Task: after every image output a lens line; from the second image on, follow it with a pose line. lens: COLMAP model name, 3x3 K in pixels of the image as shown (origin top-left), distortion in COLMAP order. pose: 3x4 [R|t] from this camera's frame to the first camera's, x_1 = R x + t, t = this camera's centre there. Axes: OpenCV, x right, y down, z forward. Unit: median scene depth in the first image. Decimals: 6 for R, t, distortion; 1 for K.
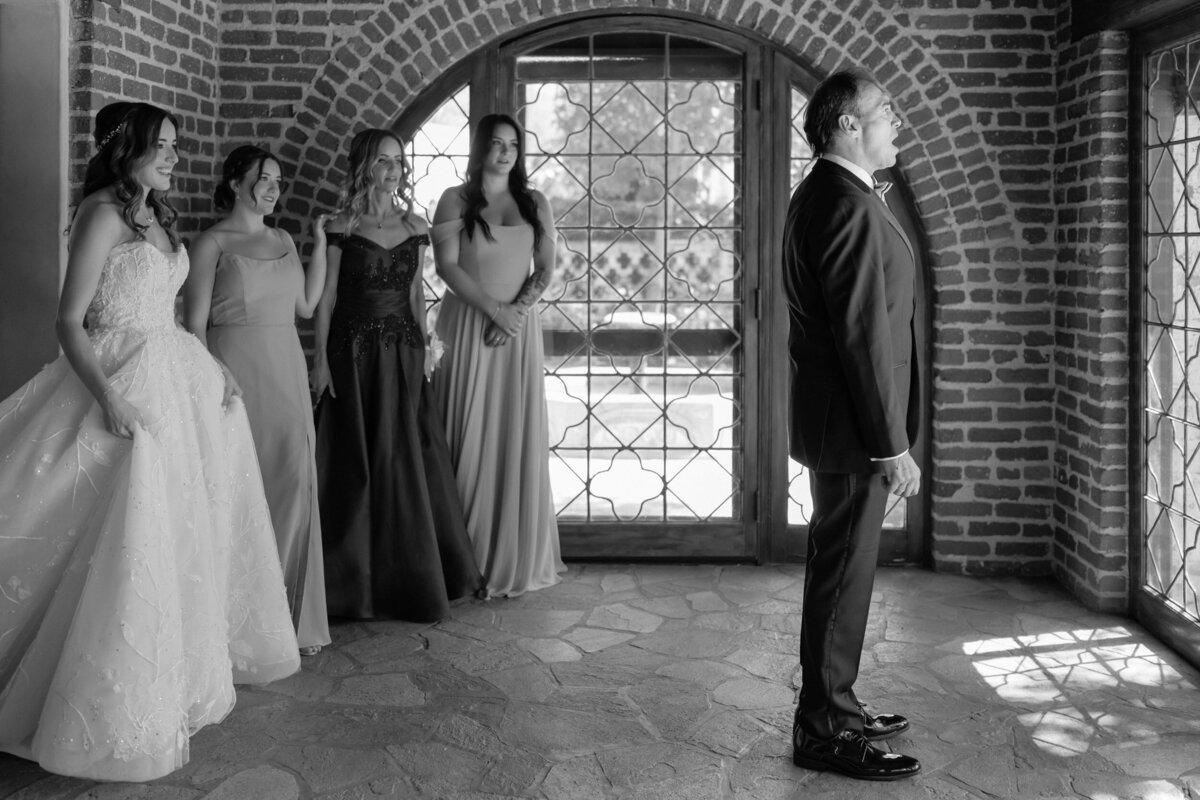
lens RADIAL K [[1153.8, 0, 582.8], [0, 1153.8, 301.1], [0, 0, 1]] dist [-0.005961, 0.000000]
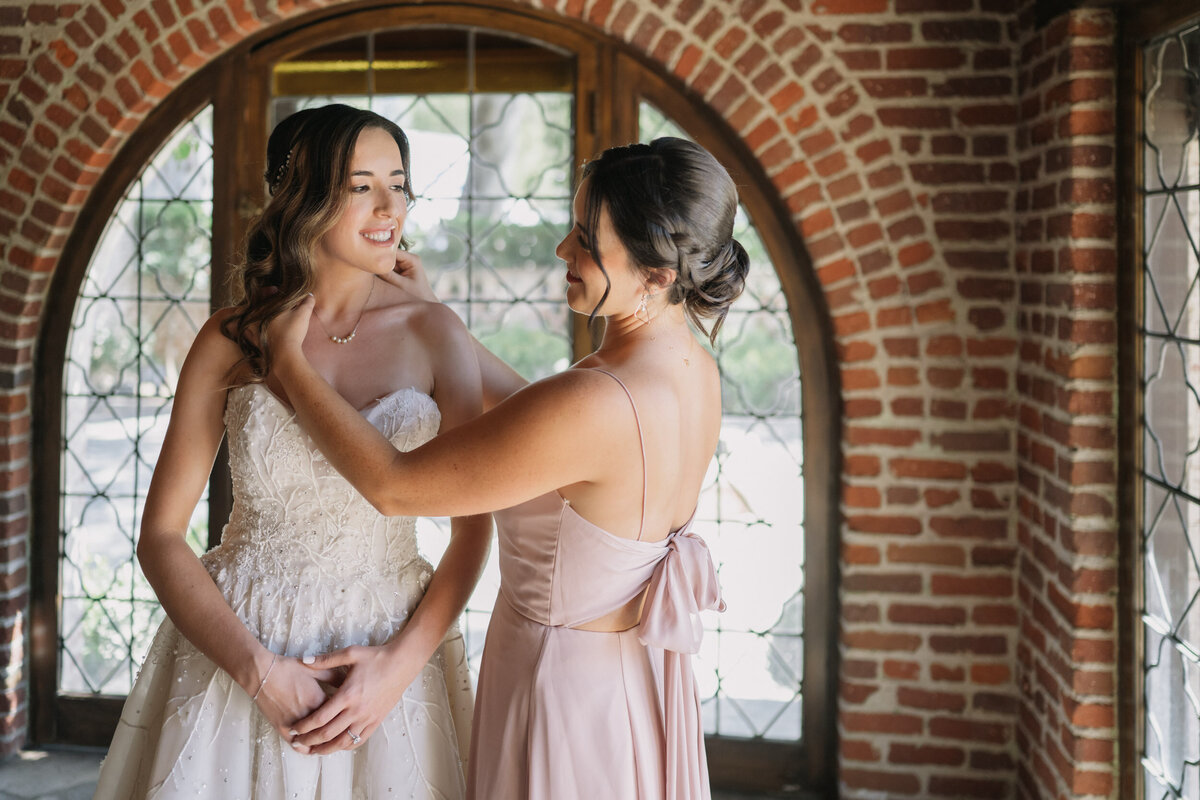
lens RADIAL K [[1128.7, 0, 574.3], [0, 1128.7, 293.9], [0, 0, 1]] dist [-0.001584, 0.000000]
pose [[0.996739, 0.001600, -0.080672, 0.204312], [-0.002496, 0.999936, -0.011001, -0.062870], [0.080649, 0.011167, 0.996680, 0.324505]]
